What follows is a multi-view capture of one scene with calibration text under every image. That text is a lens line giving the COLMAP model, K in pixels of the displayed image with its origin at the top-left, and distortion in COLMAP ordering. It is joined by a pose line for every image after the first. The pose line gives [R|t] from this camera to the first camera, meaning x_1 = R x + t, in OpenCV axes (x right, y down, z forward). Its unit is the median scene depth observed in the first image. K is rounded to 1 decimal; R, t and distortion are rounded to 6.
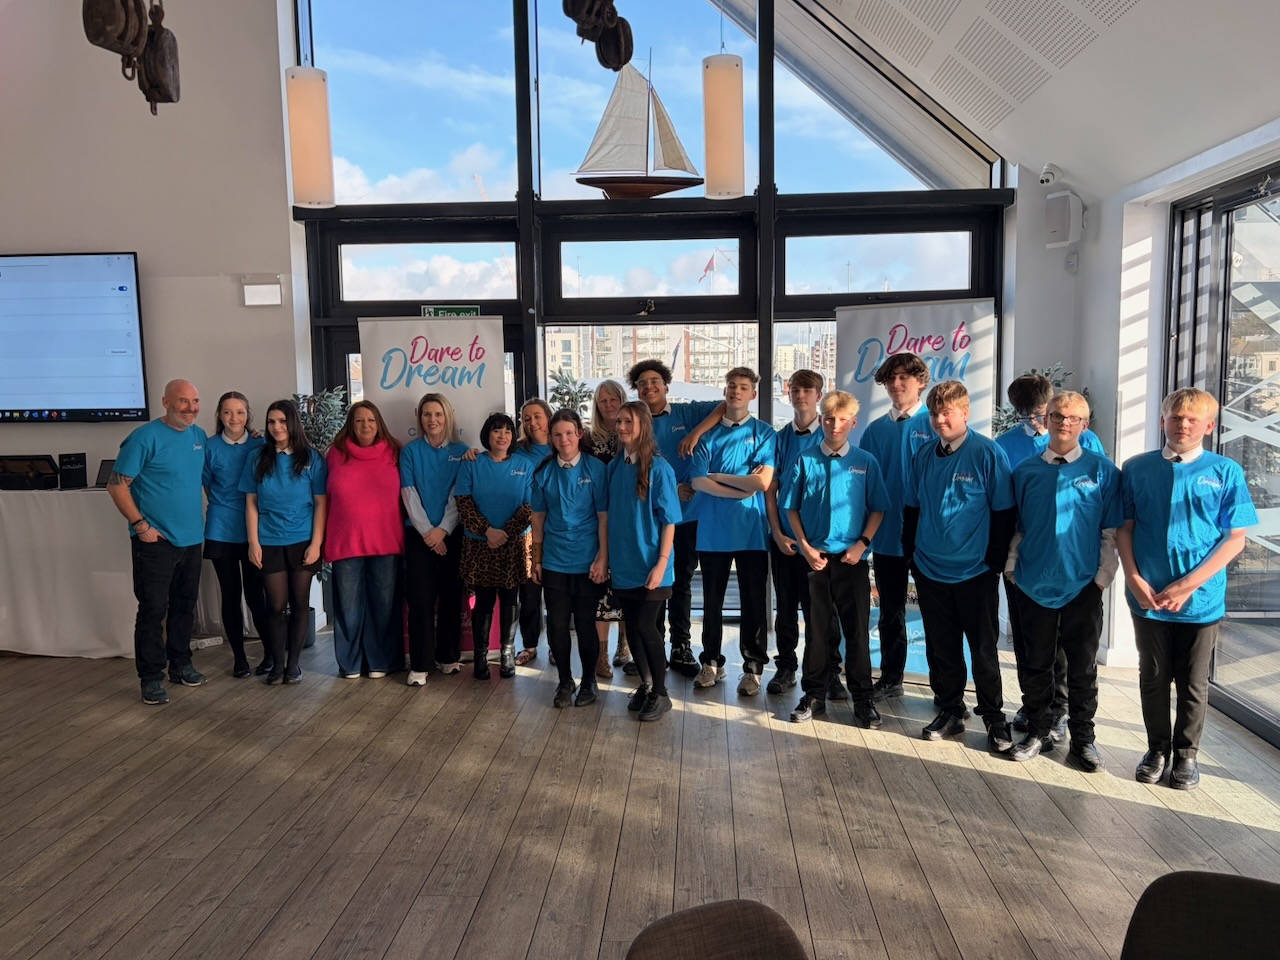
lens RADIAL K [[1006.7, 0, 638.5], [0, 1006.7, 490.1], [0, 0, 1]] dist [0.059011, -0.002038]
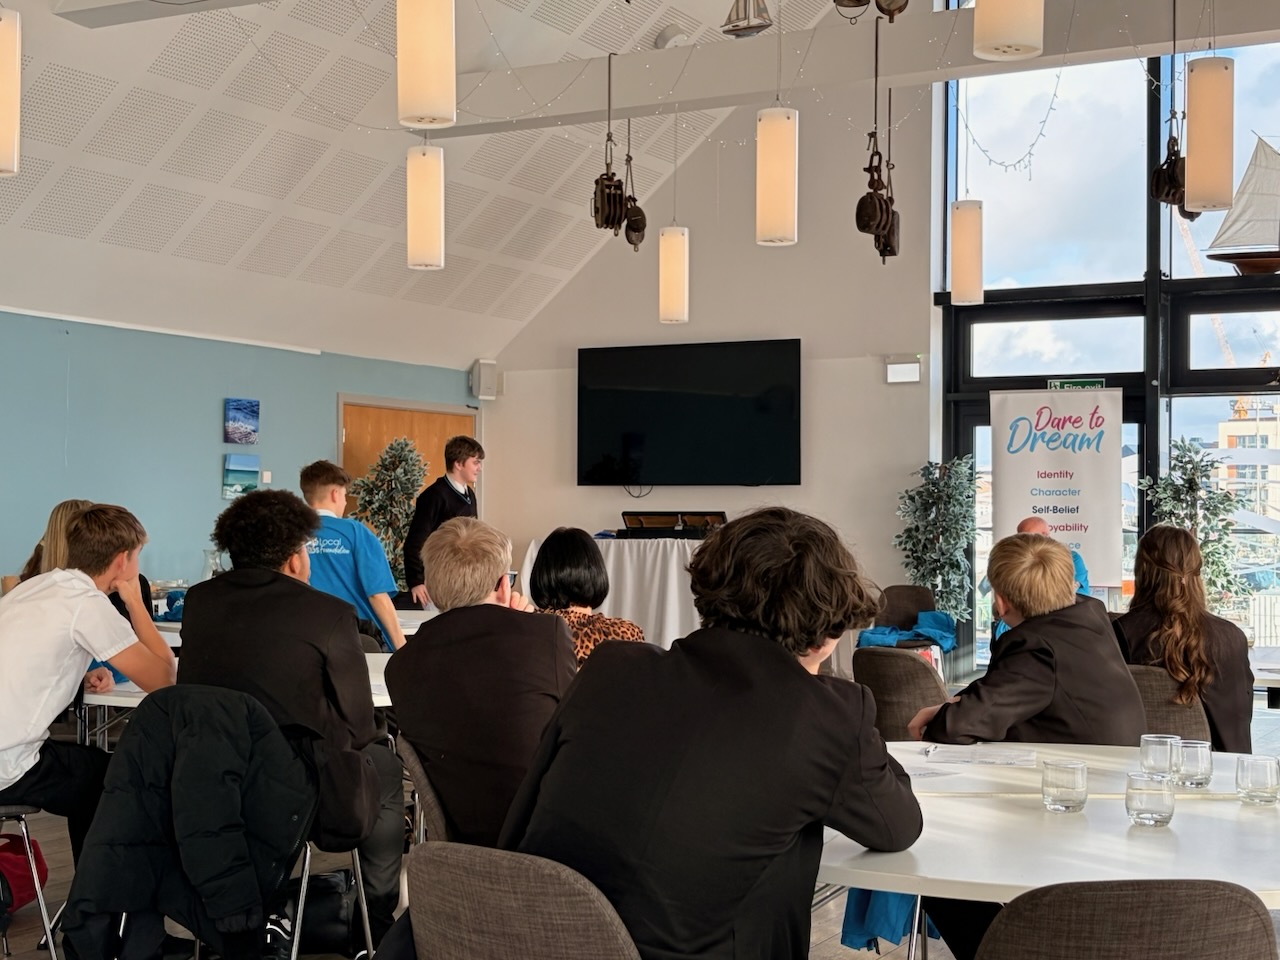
lens RADIAL K [[1802.7, 0, 632.9], [0, 1802.7, 481.9], [0, 0, 1]] dist [0.056402, 0.000000]
pose [[0.907218, 0.011368, -0.420507, 0.187875], [-0.063711, 0.991816, -0.110641, 0.160230], [0.415808, 0.127167, 0.900518, -0.867000]]
